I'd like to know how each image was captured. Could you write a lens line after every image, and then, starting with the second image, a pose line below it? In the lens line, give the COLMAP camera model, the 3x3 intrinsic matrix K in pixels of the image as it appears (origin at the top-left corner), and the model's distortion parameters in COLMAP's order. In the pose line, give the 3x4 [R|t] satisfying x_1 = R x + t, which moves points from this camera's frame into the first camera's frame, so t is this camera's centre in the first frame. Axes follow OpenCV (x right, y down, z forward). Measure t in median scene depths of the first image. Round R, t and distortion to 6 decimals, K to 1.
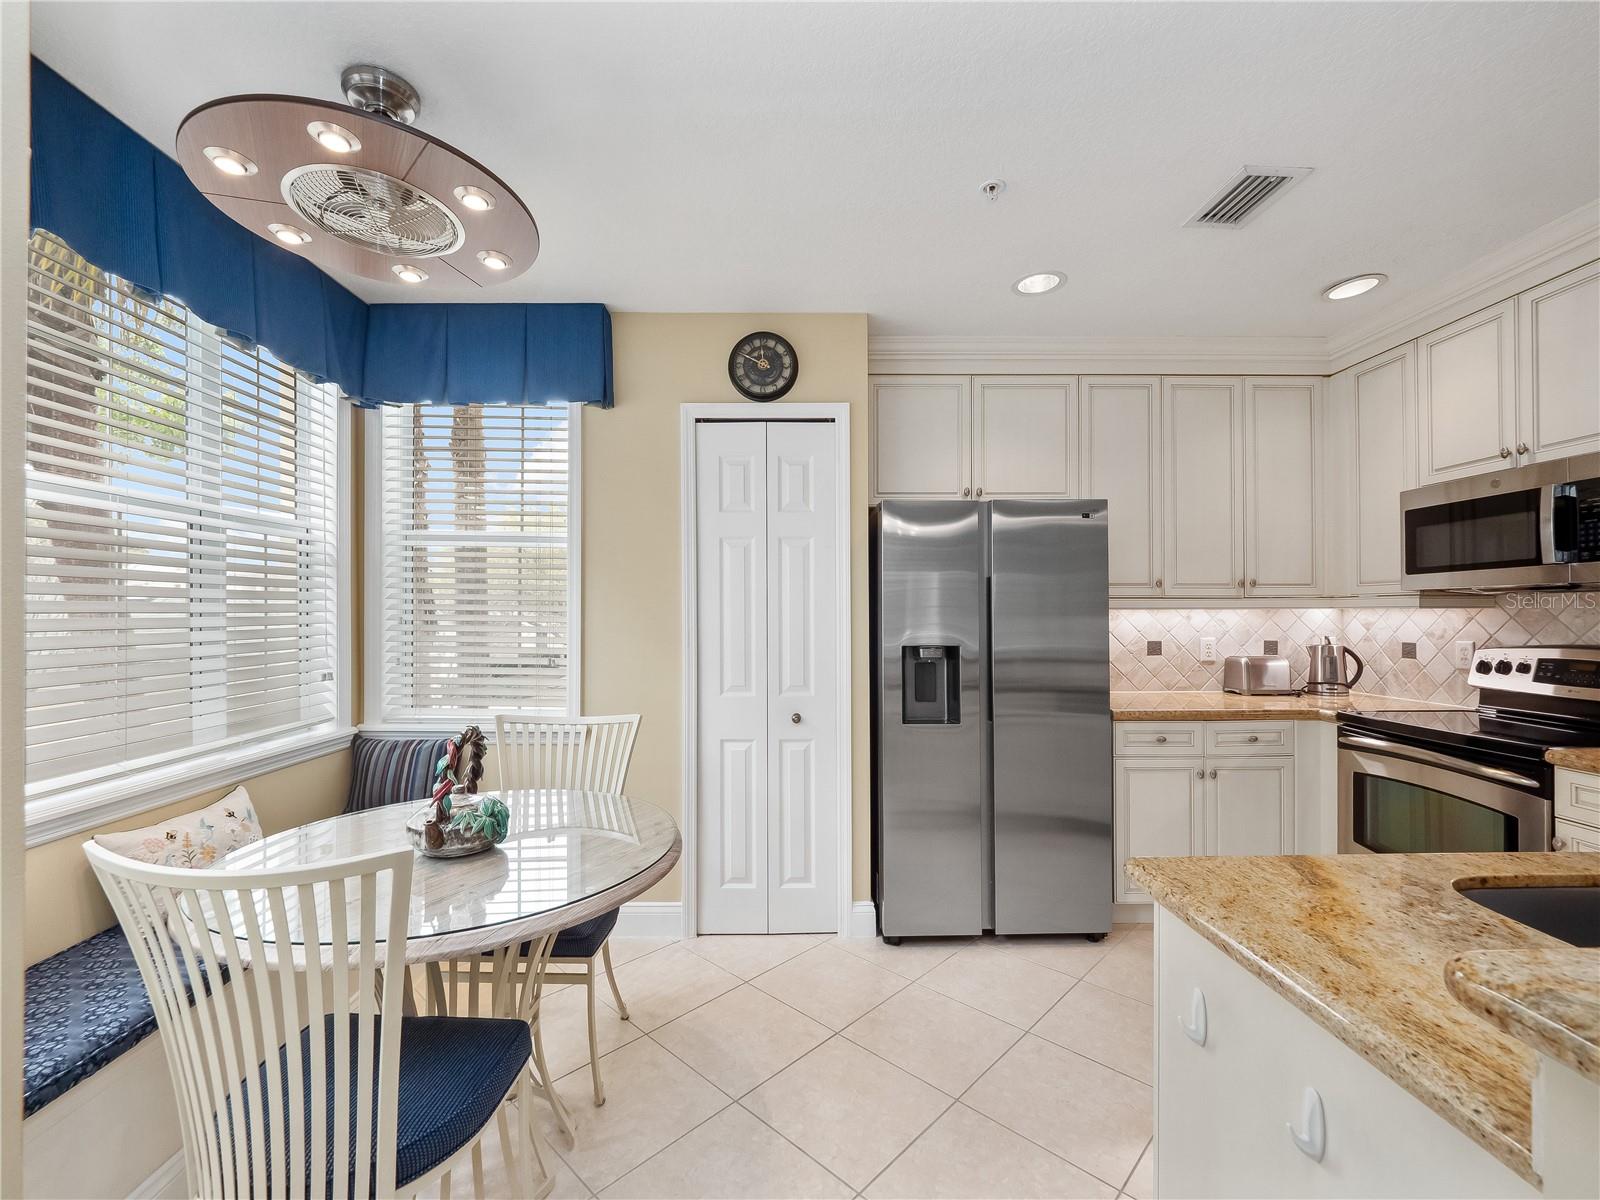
lens RADIAL K [[684.2, 0, 794.0], [0, 684.2, 609.1], [0, 0, 1]] dist [-0.003820, -0.000373]
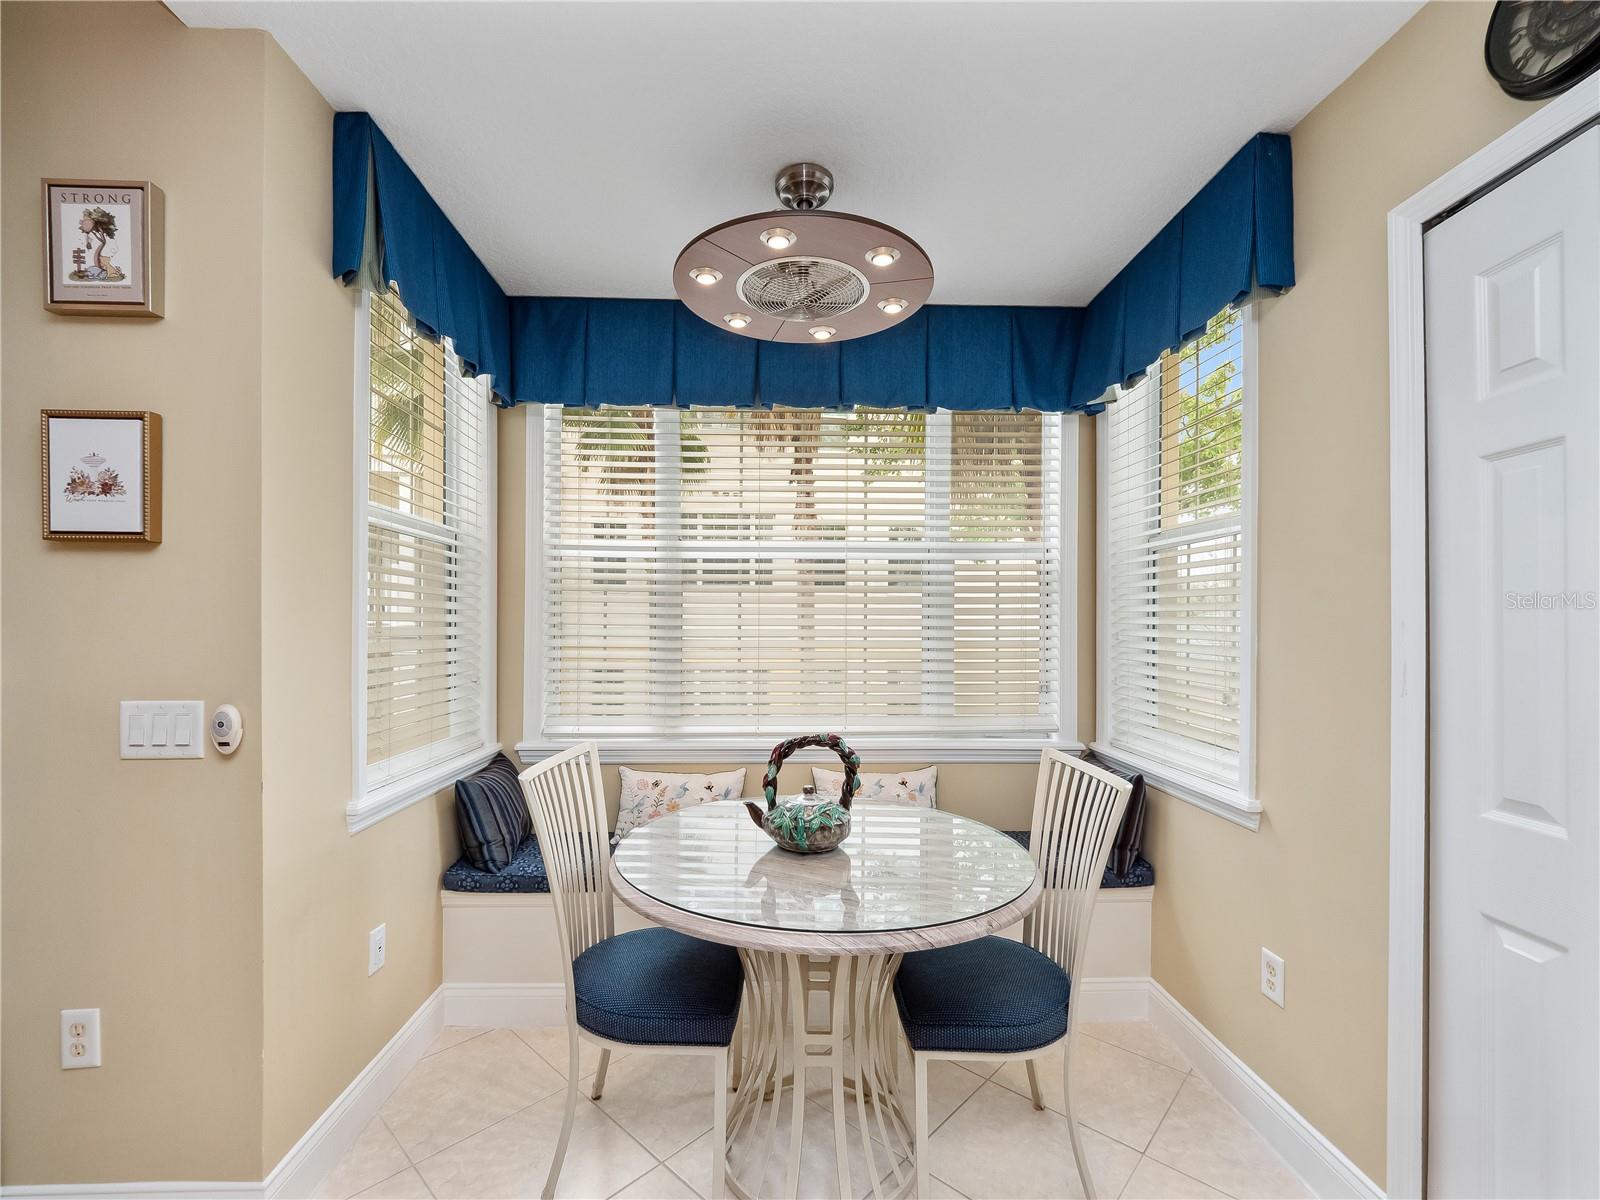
lens RADIAL K [[653.2, 0, 796.7], [0, 653.2, 625.8], [0, 0, 1]] dist [-0.000789, -0.009927]
pose [[0.020165, 0.005279, -0.999783, 0.290067], [-0.000377, 0.999986, 0.005272, -0.002222], [0.999797, 0.000270, 0.020167, 0.555027]]
